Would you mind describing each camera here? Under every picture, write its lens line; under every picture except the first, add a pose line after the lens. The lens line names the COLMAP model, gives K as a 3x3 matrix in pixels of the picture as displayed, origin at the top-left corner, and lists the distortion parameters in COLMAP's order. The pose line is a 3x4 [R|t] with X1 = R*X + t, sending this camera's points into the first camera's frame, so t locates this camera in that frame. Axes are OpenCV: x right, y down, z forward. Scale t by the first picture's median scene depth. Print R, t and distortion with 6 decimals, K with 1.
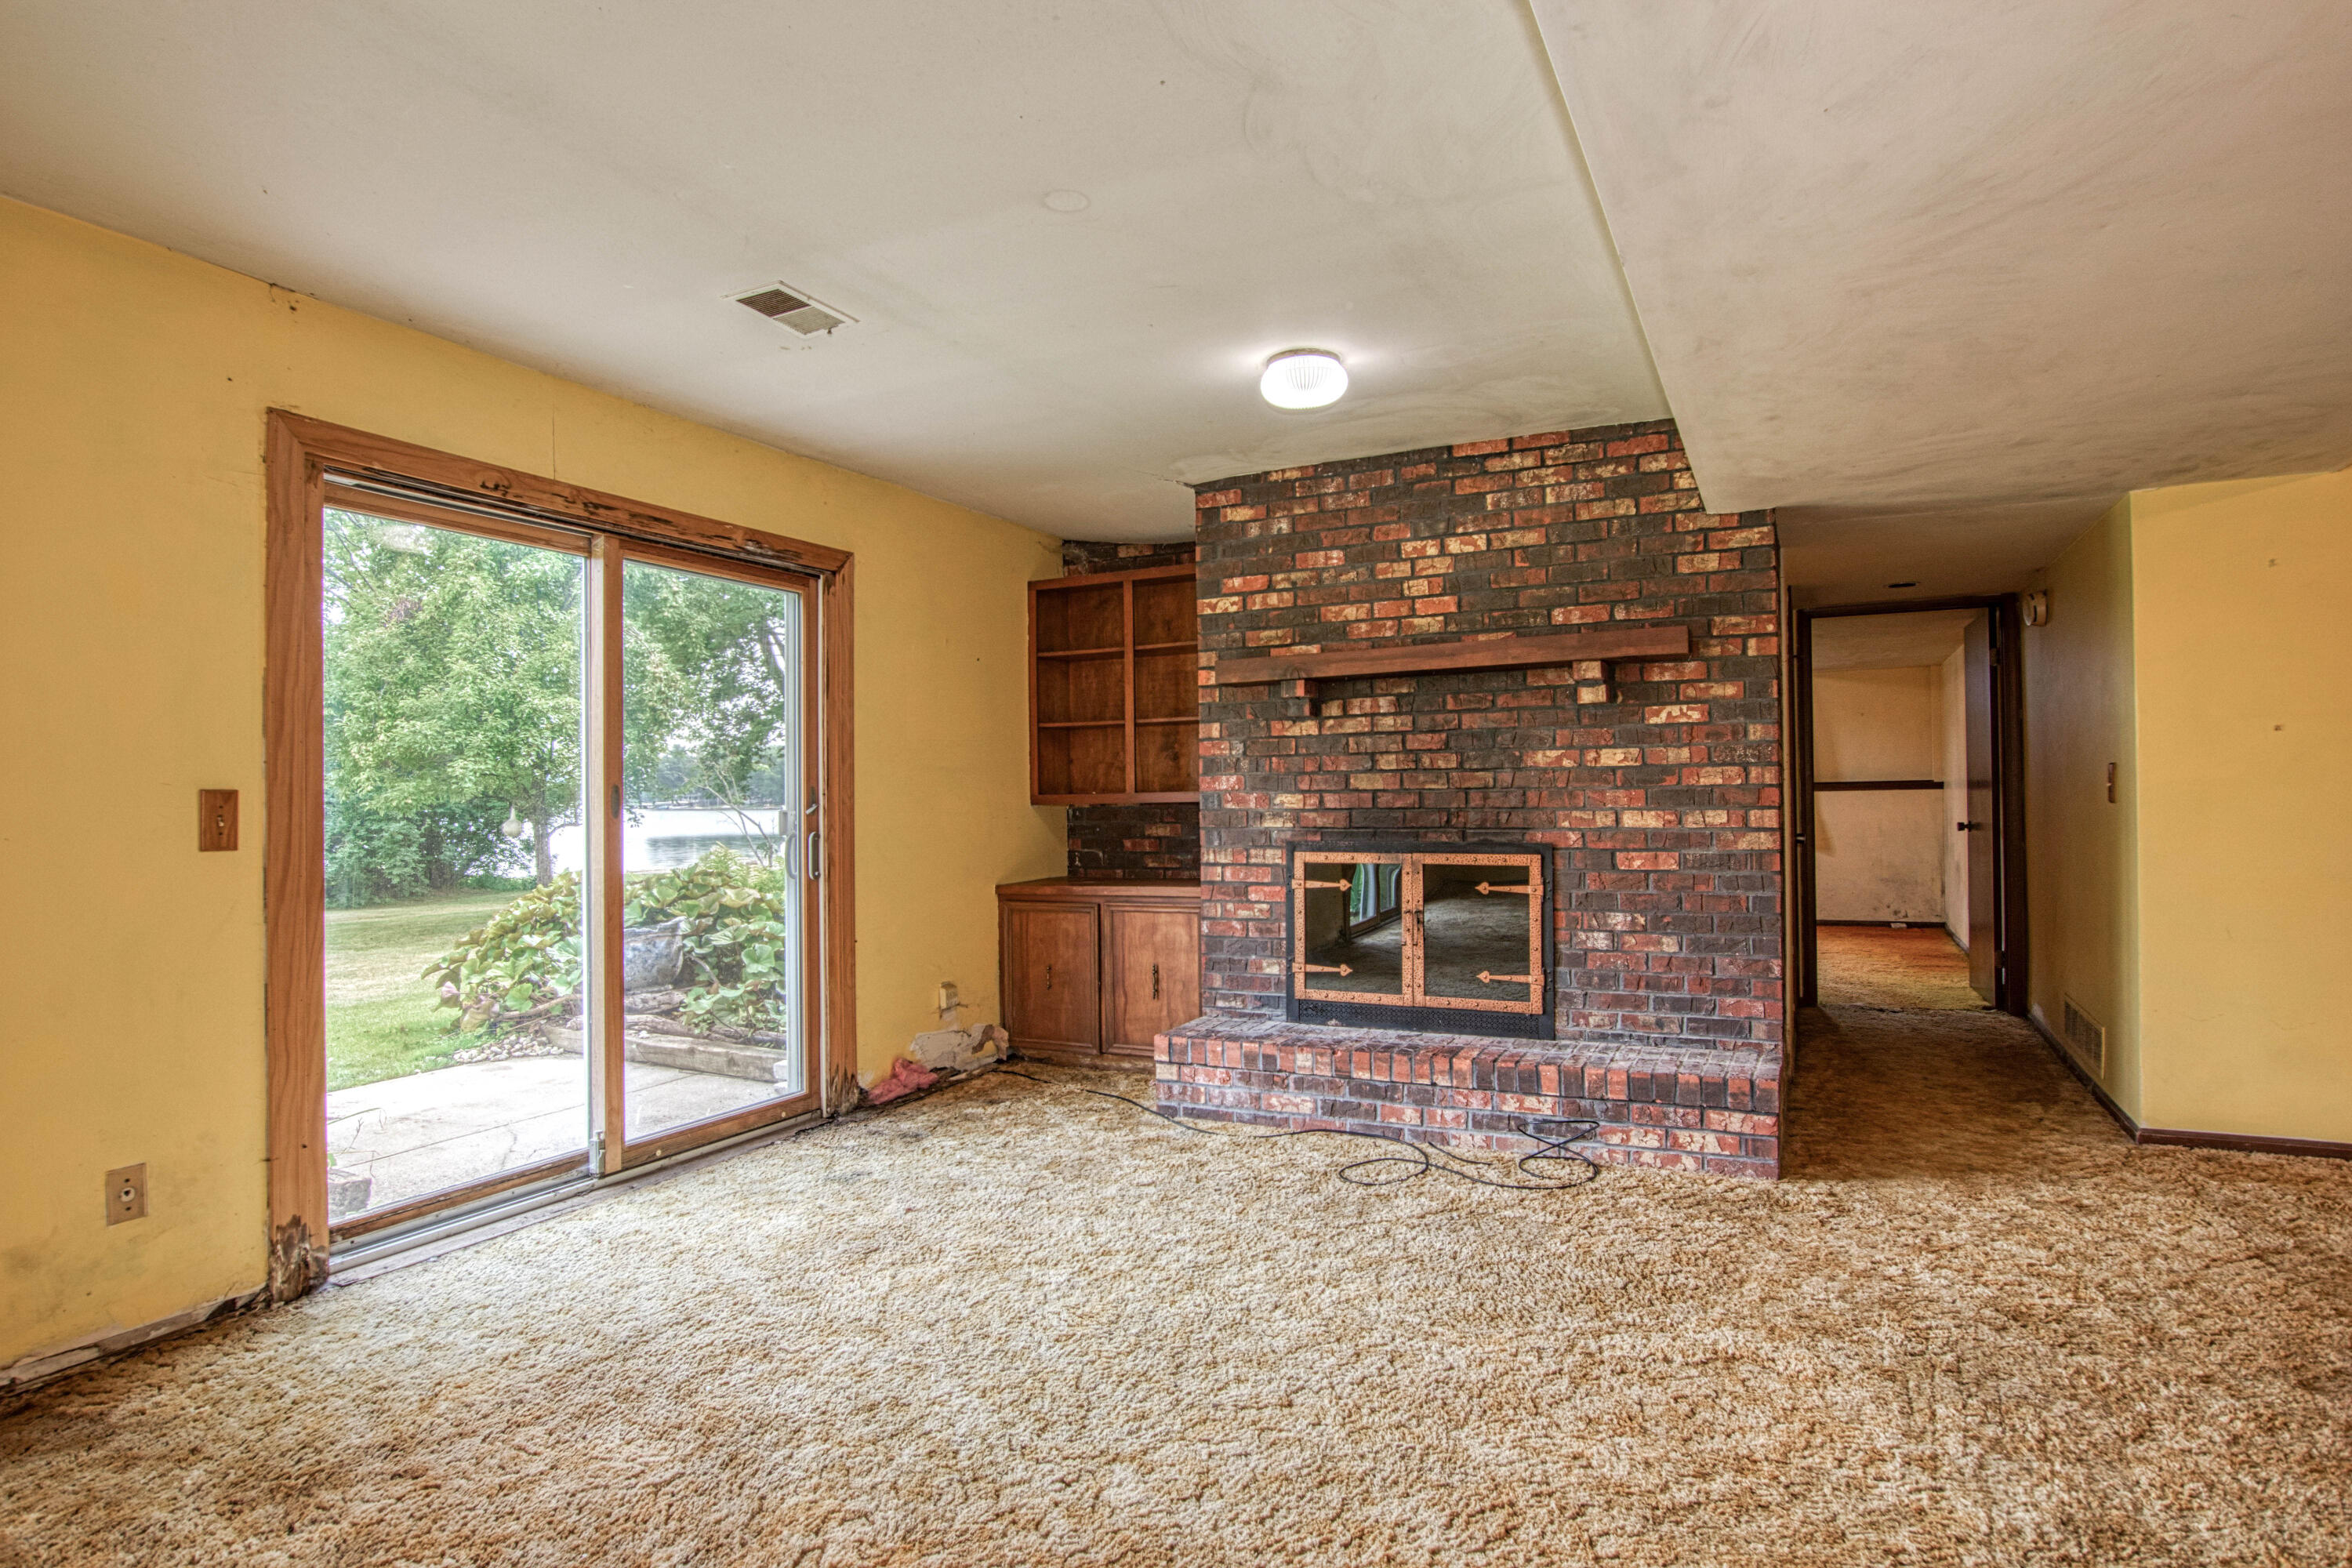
lens RADIAL K [[1326.0, 0, 1166.2], [0, 1326.0, 787.2], [0, 0, 1]] dist [-0.008826, -0.000111]
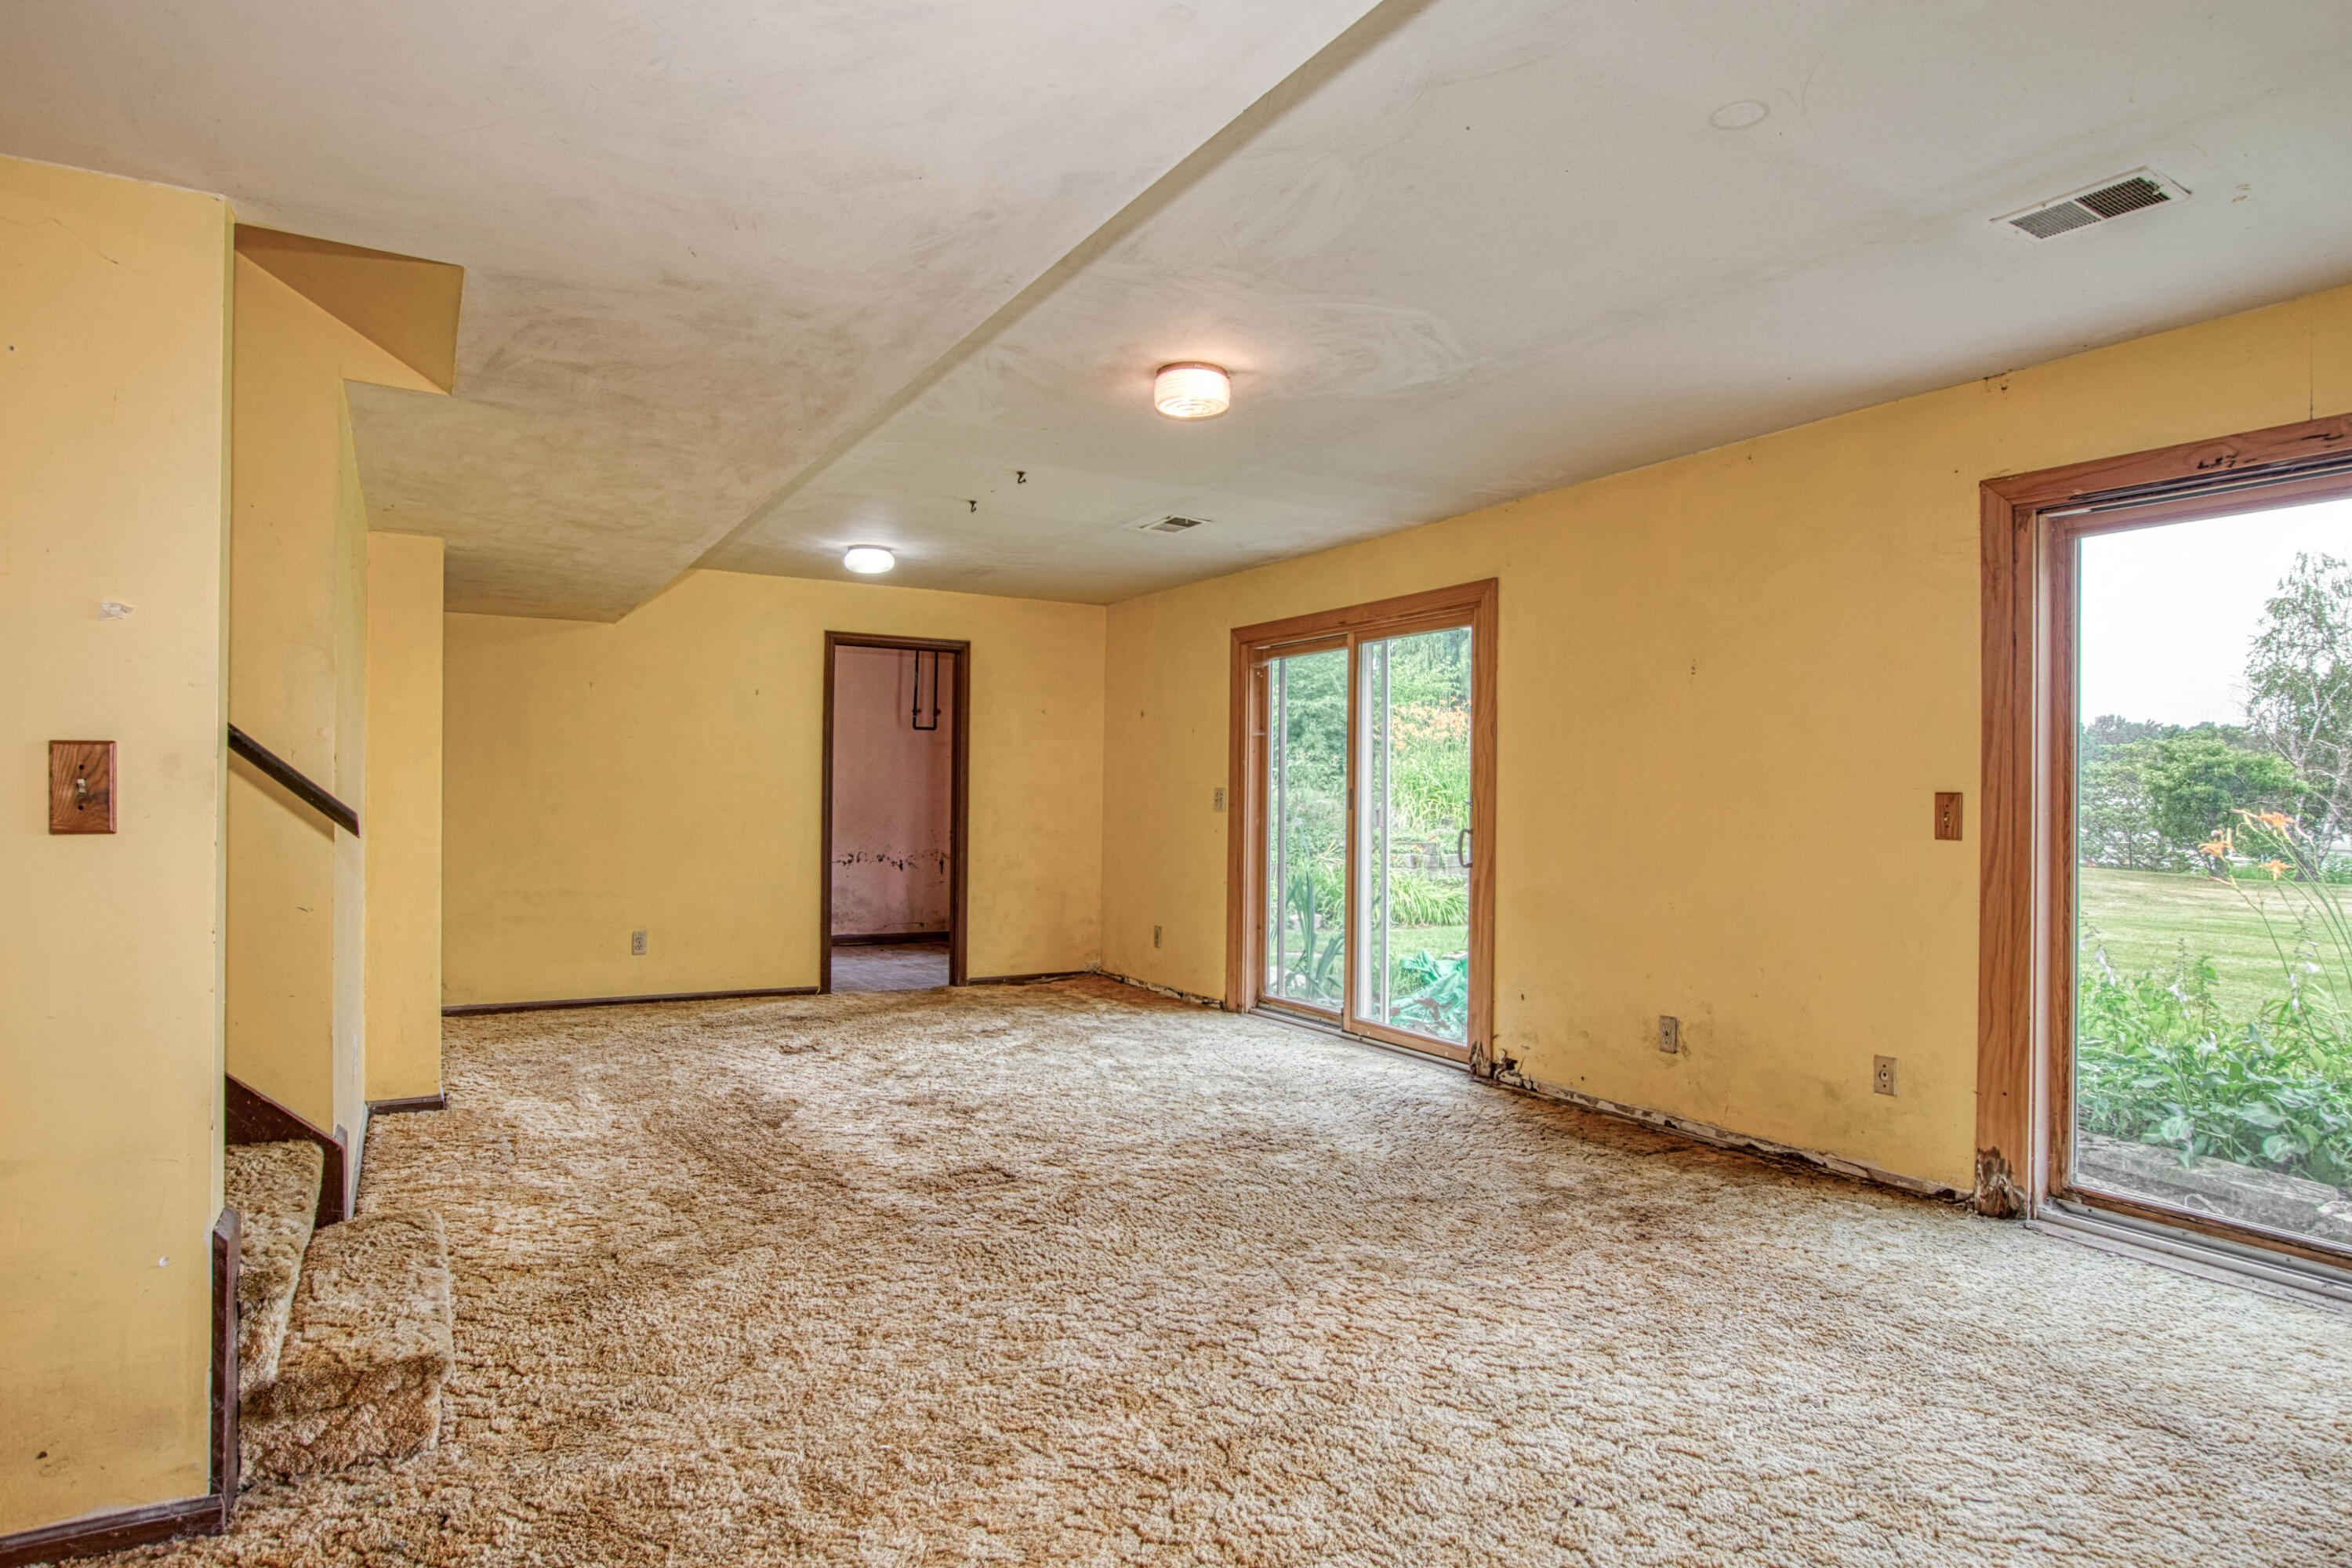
lens RADIAL K [[1326.0, 0, 1166.2], [0, 1326.0, 787.2], [0, 0, 1]] dist [-0.008826, -0.000111]
pose [[-0.545970, 0.002953, -0.837800, 0.766937], [-0.001666, 0.999988, 0.004610, -0.007394], [0.837803, 0.003913, -0.545958, 1.038445]]
